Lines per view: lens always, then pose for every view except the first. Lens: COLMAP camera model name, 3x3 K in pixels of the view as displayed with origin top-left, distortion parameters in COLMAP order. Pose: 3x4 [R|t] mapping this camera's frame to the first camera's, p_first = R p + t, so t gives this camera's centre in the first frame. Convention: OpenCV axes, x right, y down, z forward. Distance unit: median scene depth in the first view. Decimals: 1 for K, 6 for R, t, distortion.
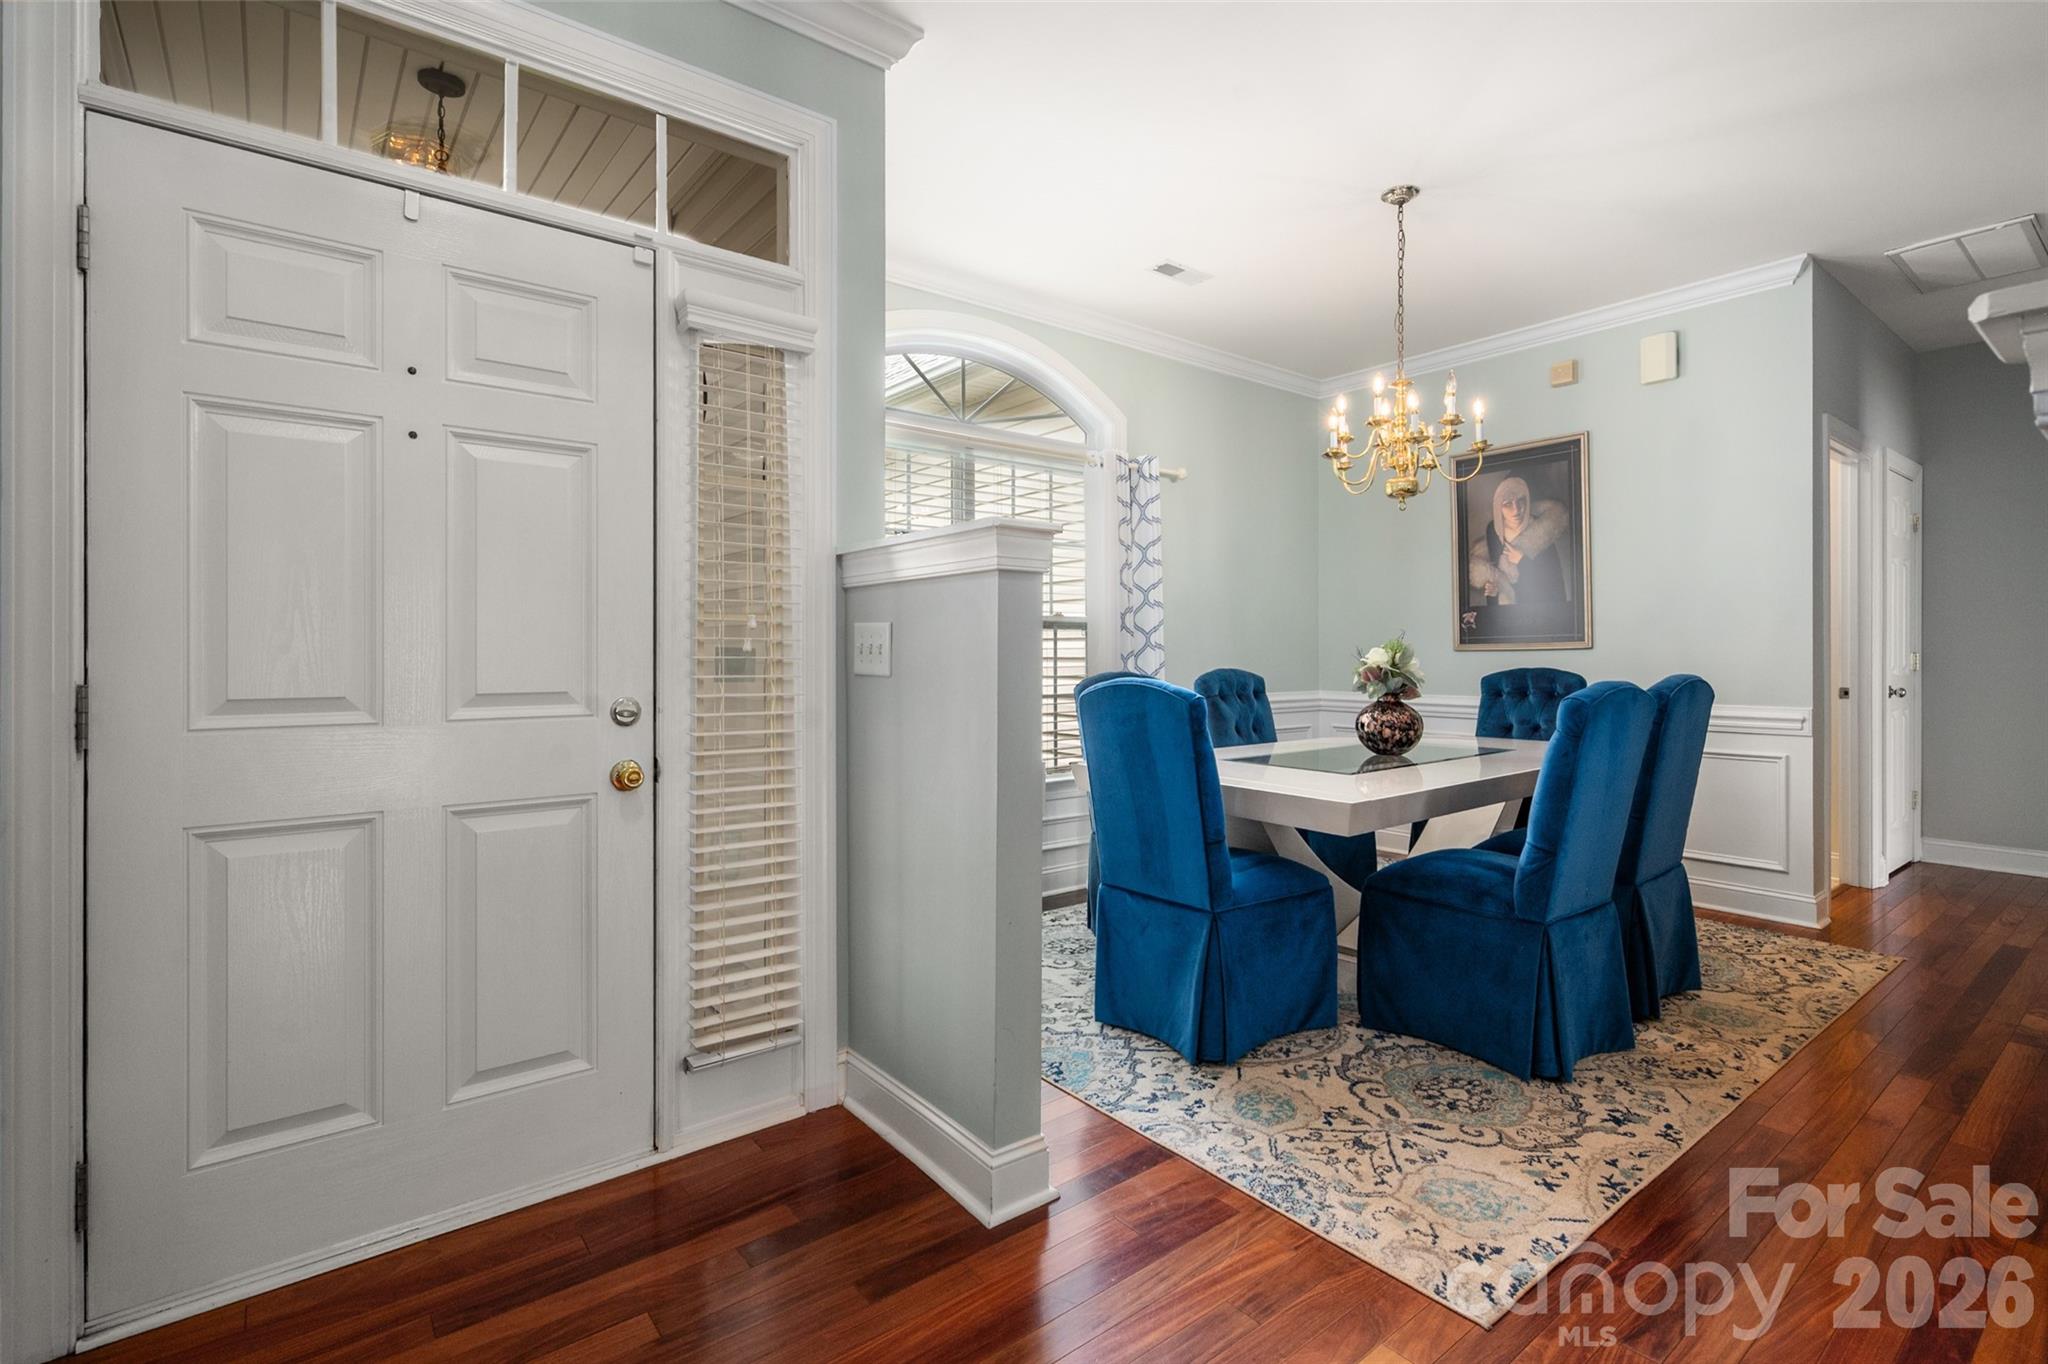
lens RADIAL K [[950.4, 0, 1029.5], [0, 950.4, 669.1], [0, 0, 1]] dist [0.001711, 0.000705]
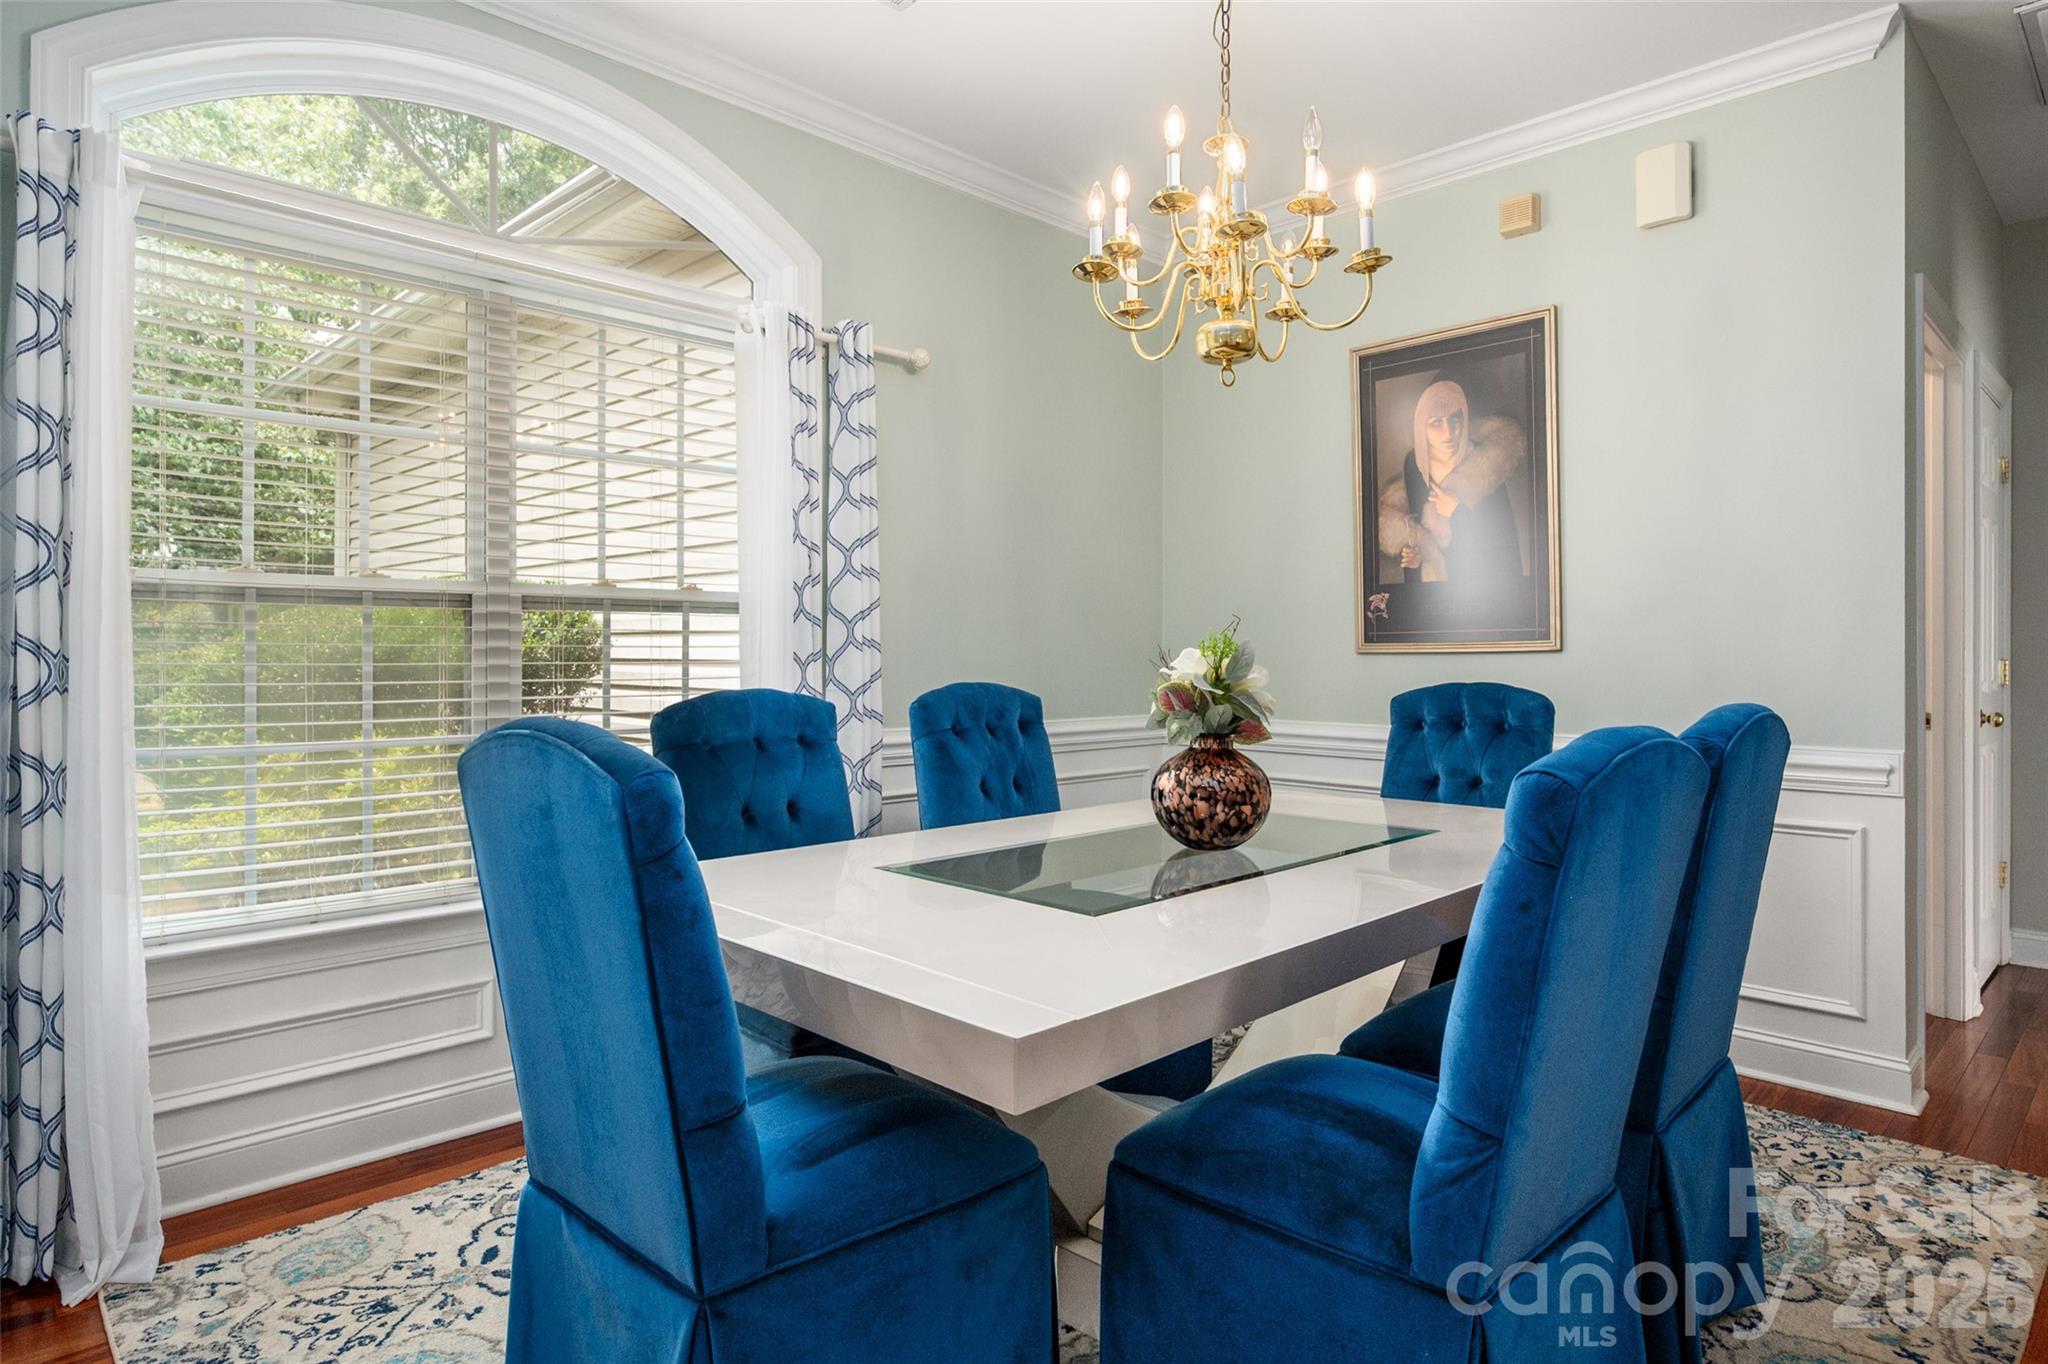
lens RADIAL K [[1161.0, 0, 1023.9], [0, 1161.0, 670.6], [0, 0, 1]] dist [0.000509, 0.000918]
pose [[0.993982, 0.003173, 0.109494, 0.195192], [-0.002971, 0.999994, -0.002008, -0.008011], [-0.109500, 0.001670, 0.993985, 0.349041]]
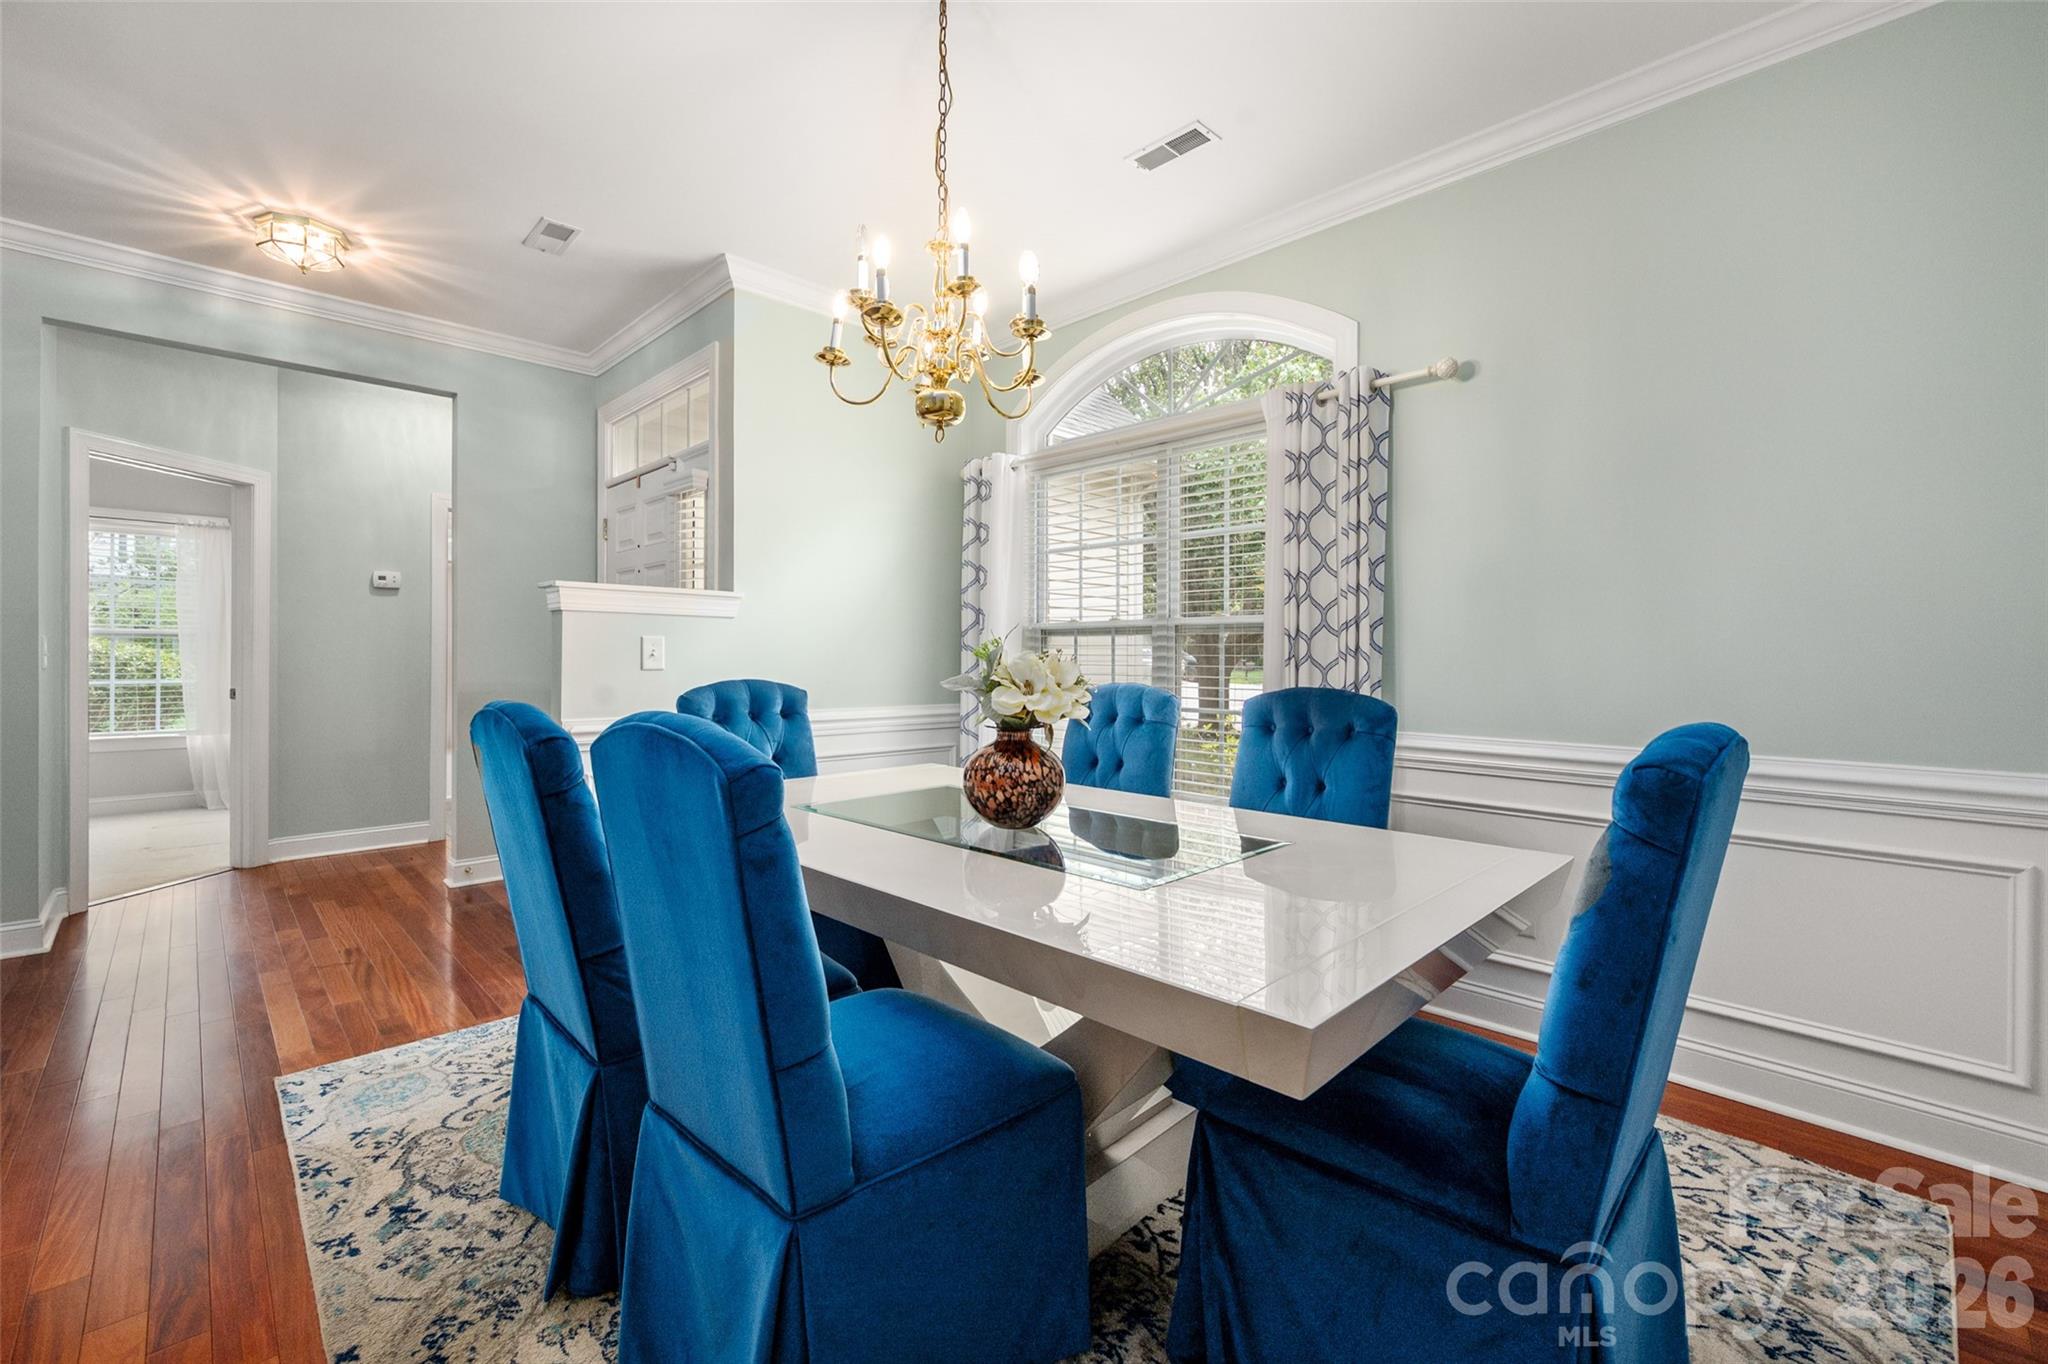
lens RADIAL K [[800.8, 0, 1022.6], [0, 800.8, 669.2], [0, 0, 1]] dist [-0.001741, -0.000017]
pose [[0.138007, 0.014875, -0.990320, 1.026562], [-0.010457, 0.999853, 0.013561, -0.023987], [0.990376, 0.008485, 0.138142, 1.061088]]
